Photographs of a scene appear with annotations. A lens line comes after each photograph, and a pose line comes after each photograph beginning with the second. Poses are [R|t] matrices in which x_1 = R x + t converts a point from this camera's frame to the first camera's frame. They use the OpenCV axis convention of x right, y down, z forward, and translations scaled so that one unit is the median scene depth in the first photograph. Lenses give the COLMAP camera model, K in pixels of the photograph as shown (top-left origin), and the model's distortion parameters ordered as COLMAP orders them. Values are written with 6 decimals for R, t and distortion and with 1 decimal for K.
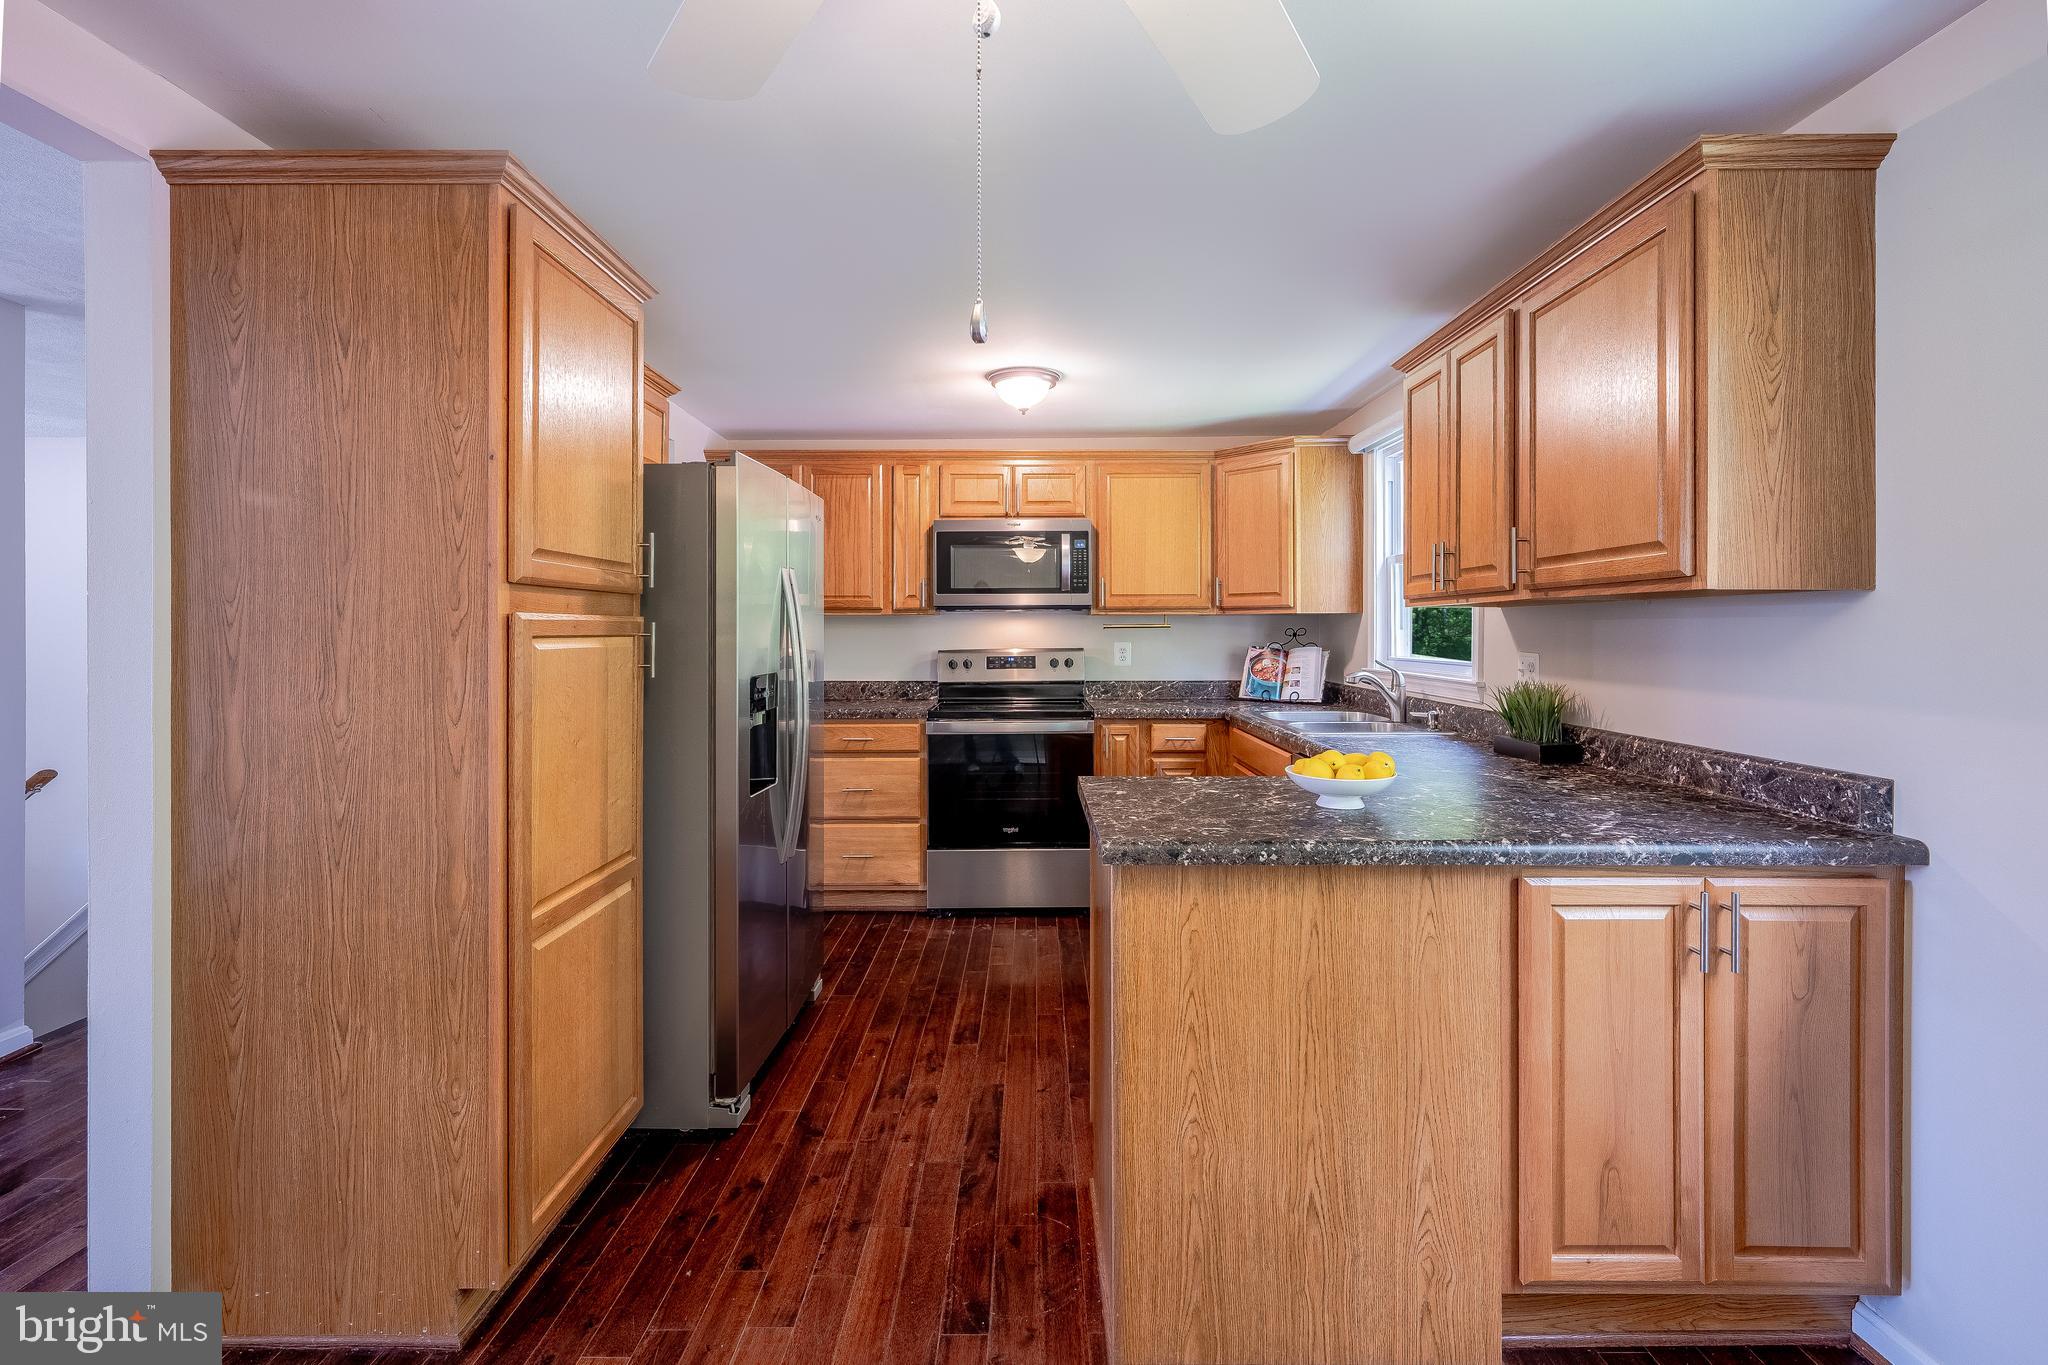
lens RADIAL K [[904.1, 0, 1028.9], [0, 904.1, 627.2], [0, 0, 1]] dist [0.001014, -0.000045]
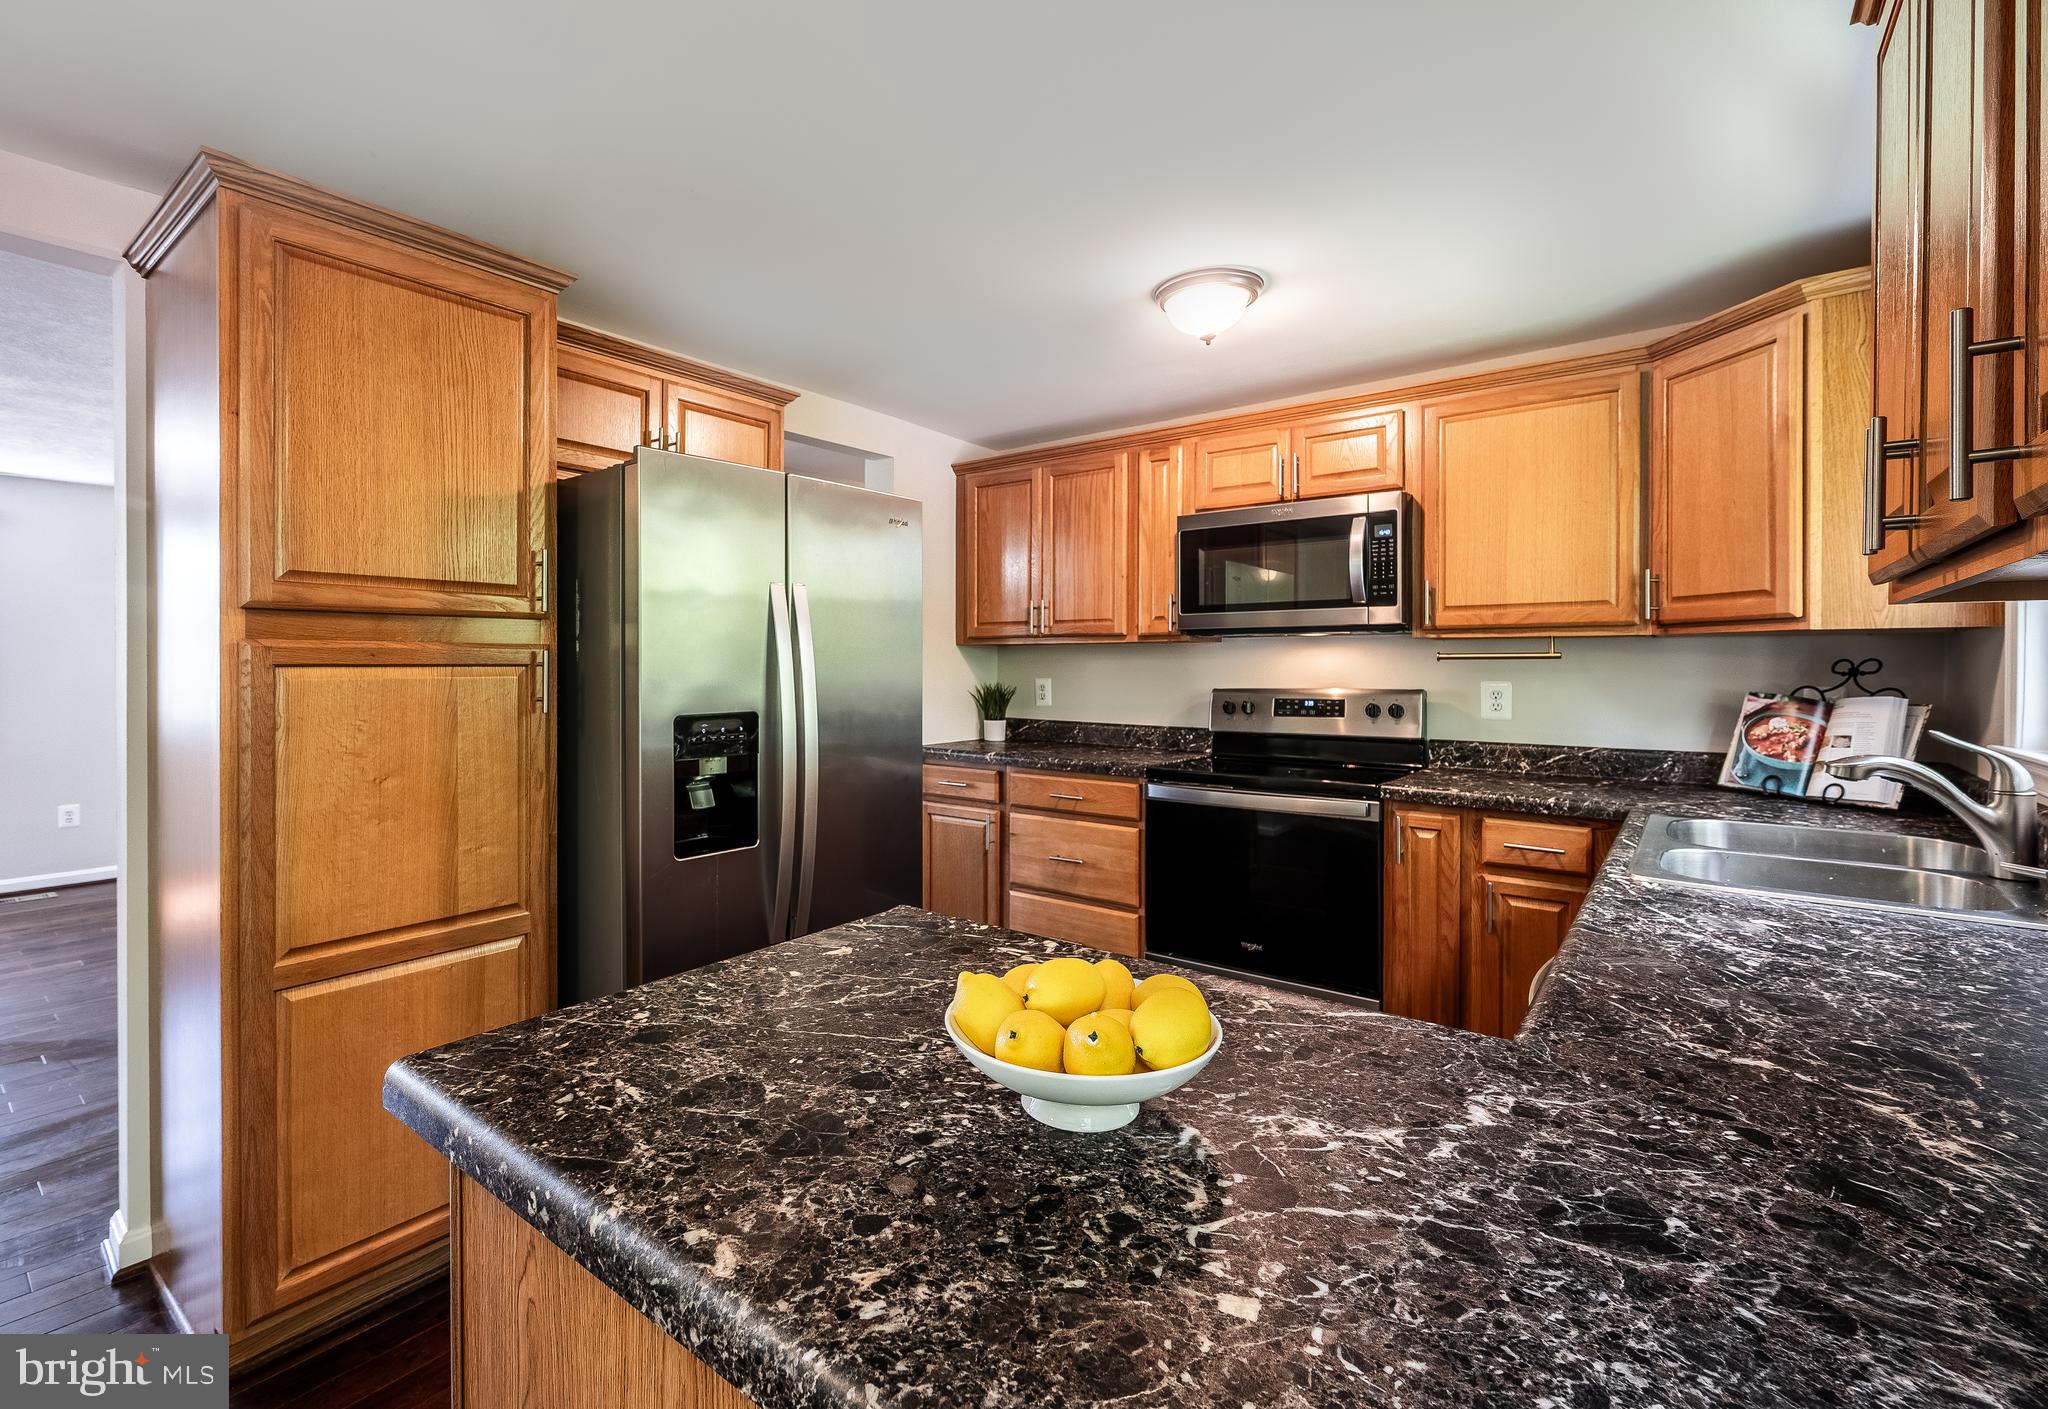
lens RADIAL K [[923.9, 0, 948.8], [0, 923.9, 666.3], [0, 0, 1]] dist [-0.001252, -0.000445]
pose [[0.776006, 0.004880, -0.630707, 0.389640], [-0.000808, 0.999977, 0.006743, 0.003330], [0.630725, -0.004723, 0.775992, 0.463186]]
